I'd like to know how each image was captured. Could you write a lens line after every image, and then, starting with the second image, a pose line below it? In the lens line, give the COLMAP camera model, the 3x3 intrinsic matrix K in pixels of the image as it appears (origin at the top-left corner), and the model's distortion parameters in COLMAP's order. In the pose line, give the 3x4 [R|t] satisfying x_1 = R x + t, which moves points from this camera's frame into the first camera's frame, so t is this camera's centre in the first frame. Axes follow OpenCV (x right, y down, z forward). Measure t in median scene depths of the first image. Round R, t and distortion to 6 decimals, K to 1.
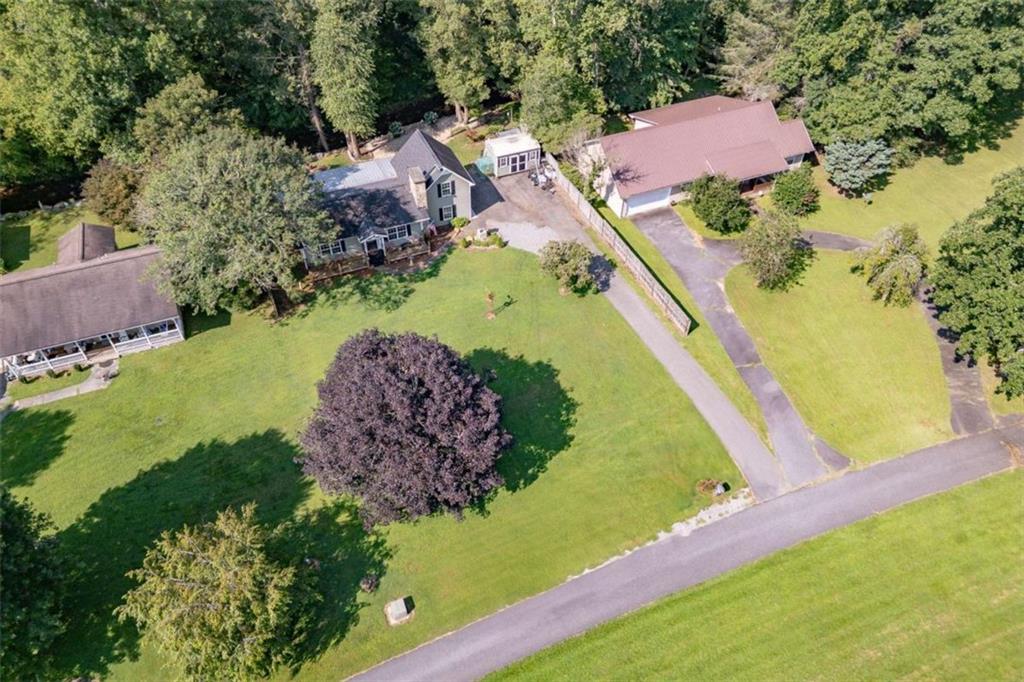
lens RADIAL K [[715.5, 0, 515.2], [0, 715.5, 338.6], [0, 0, 1]] dist [0.028784, -0.005994]
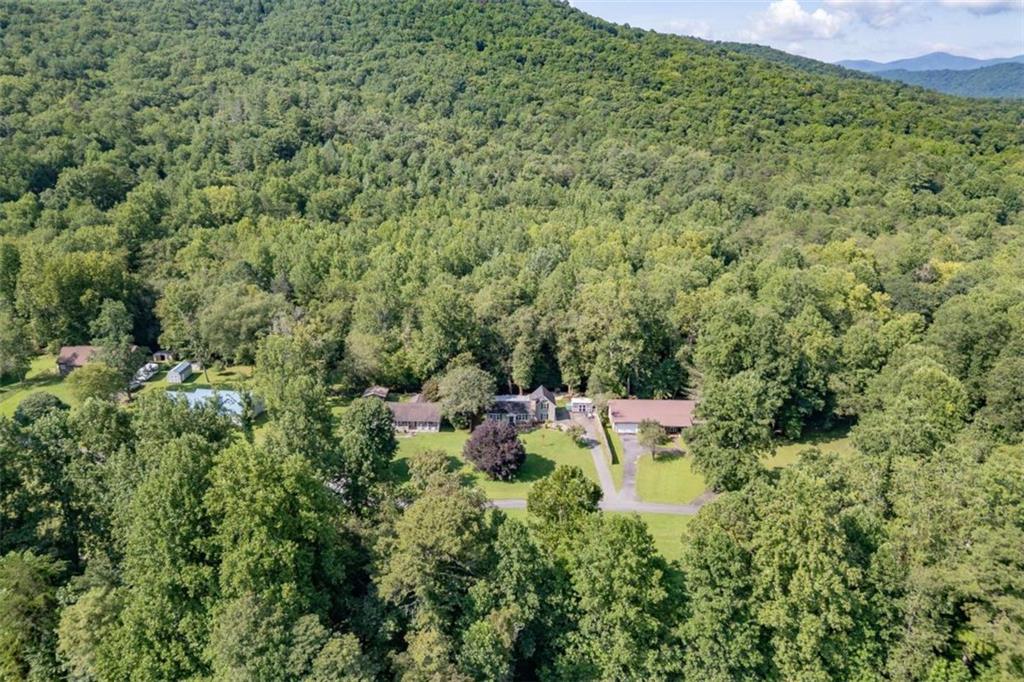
lens RADIAL K [[715.5, 0, 515.2], [0, 715.5, 338.6], [0, 0, 1]] dist [0.028784, -0.005994]
pose [[0.926470, 0.115650, -0.358160, 0.695200], [-0.275334, 0.857061, -0.435474, 0.729968], [0.256603, 0.502067, 0.825884, -1.267723]]
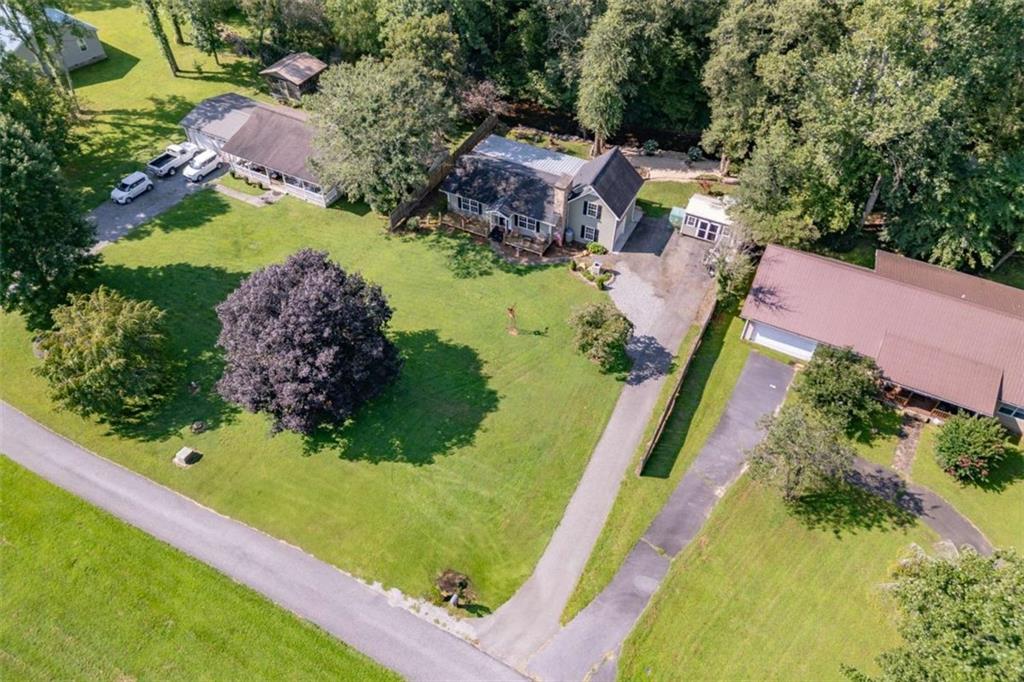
lens RADIAL K [[715.5, 0, 515.2], [0, 715.5, 338.6], [0, 0, 1]] dist [0.028784, -0.005994]
pose [[0.644212, 0.550505, -0.530975, 0.445821], [-0.551055, 0.815499, 0.176920, -0.180328], [0.530405, 0.178622, 0.828713, 0.172859]]
